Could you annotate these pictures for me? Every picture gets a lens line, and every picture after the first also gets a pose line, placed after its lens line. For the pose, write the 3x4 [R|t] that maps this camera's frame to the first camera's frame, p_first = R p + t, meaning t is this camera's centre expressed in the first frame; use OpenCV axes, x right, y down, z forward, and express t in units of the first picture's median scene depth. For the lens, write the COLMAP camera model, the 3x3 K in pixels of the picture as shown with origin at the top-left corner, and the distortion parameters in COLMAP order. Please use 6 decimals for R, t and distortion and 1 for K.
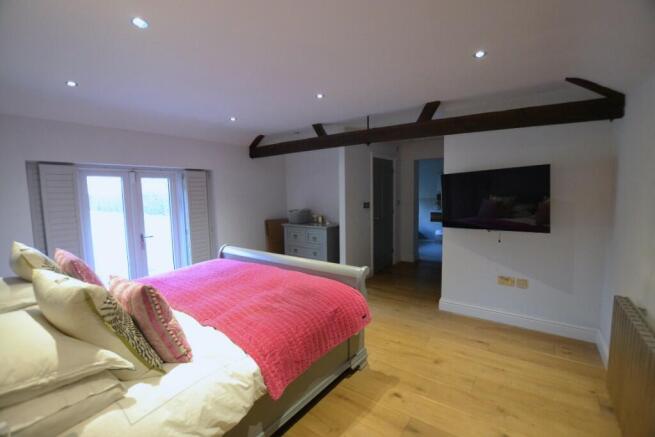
lens RADIAL K [[290.2, 0, 330.1], [0, 290.2, 218.6], [0, 0, 1]] dist [-0.026323, 0.001823]
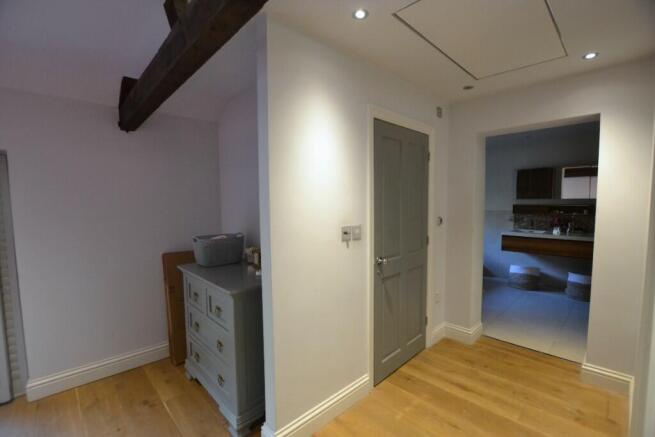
lens RADIAL K [[290.2, 0, 333.0], [0, 290.2, 221.1], [0, 0, 1]] dist [-0.026323, 0.001823]
pose [[0.987239, 0.015580, -0.158480, 0.156679], [-0.017168, 0.999815, -0.008653, -0.056754], [0.158316, 0.011263, 0.987324, 0.568894]]
